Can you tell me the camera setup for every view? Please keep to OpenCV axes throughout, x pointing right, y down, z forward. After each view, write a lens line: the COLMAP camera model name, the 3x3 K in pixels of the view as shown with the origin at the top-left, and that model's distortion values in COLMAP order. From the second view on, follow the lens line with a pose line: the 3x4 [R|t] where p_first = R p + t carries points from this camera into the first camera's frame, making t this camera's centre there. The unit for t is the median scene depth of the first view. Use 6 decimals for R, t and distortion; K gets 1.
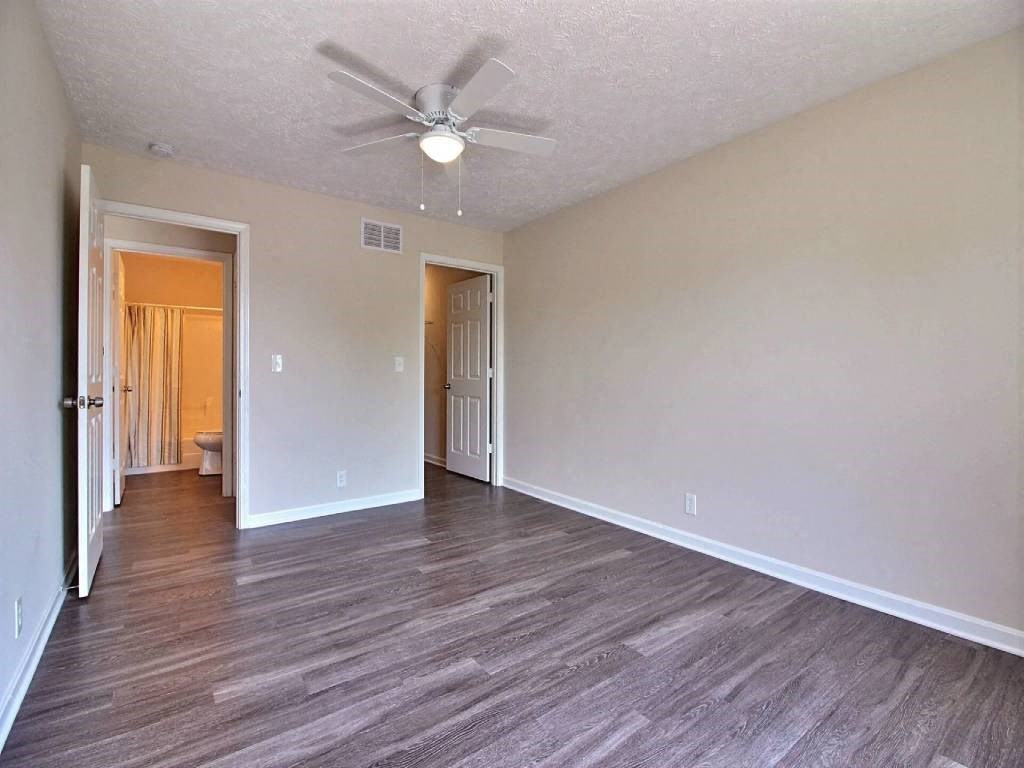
lens RADIAL K [[475.8, 0, 511.6], [0, 475.8, 377.1], [0, 0, 1]] dist [0.001626, -0.011055]
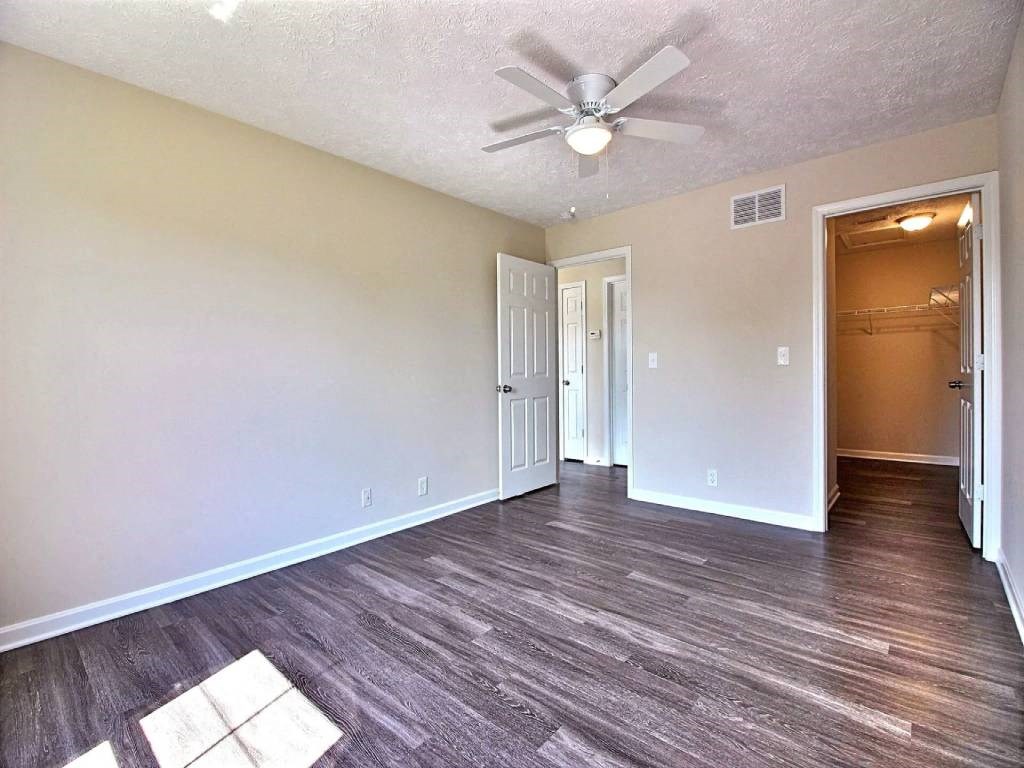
lens RADIAL K [[475.8, 0, 511.6], [0, 475.8, 377.1], [0, 0, 1]] dist [0.001626, -0.011055]
pose [[0.200057, 0.001380, -0.979783, 0.925624], [0.012283, 0.999917, 0.003916, 0.001762], [0.979707, -0.012818, 0.200024, 0.759756]]
